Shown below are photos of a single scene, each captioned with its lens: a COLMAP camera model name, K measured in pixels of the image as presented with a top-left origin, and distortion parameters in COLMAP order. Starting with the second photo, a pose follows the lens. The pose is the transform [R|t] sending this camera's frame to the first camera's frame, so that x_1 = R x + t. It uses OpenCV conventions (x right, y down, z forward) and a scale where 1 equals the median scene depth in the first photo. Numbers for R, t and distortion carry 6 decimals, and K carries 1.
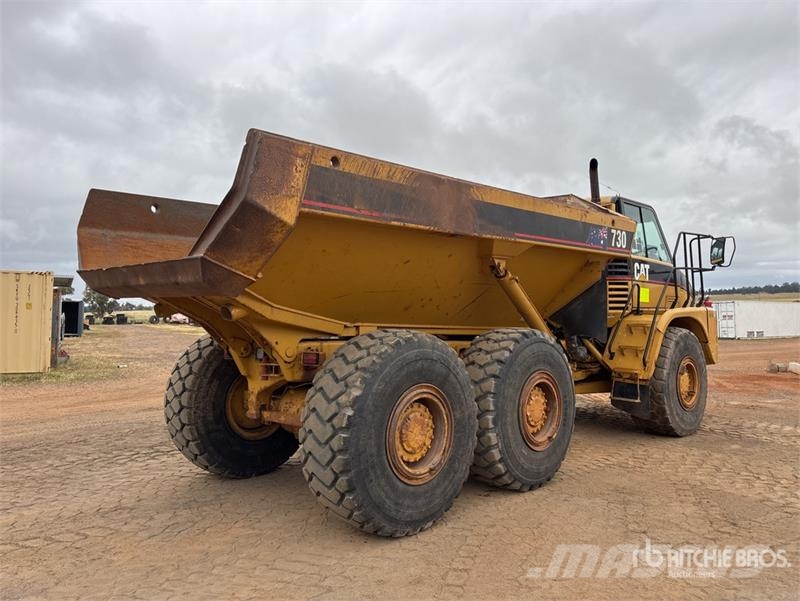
lens RADIAL K [[605.4, 0, 390.0], [0, 605.4, 296.8], [0, 0, 1]] dist [0.044369, -0.053896]
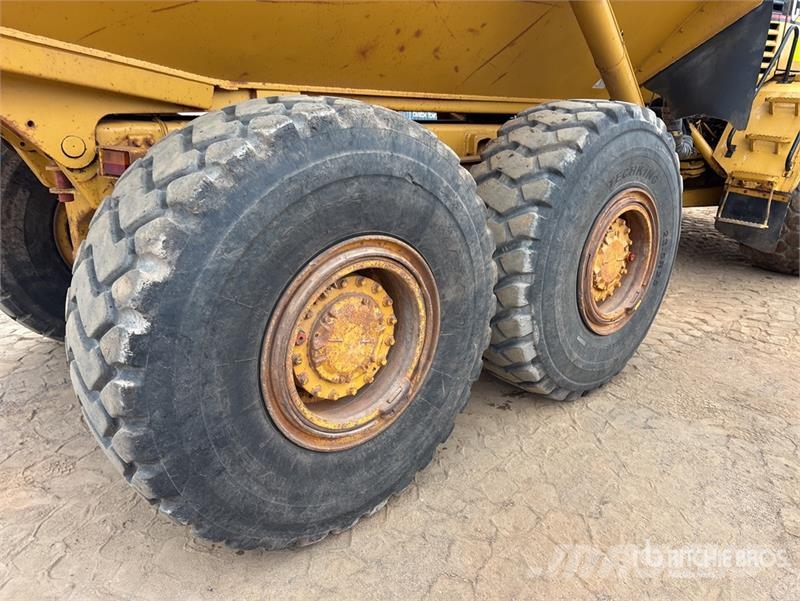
lens RADIAL K [[605.4, 0, 390.0], [0, 605.4, 296.8], [0, 0, 1]] dist [0.044369, -0.053896]
pose [[0.998000, 0.033748, -0.053452, 0.082977], [-0.012817, 0.936033, 0.351679, 0.032251], [0.061901, -0.350290, 0.934594, 0.521574]]
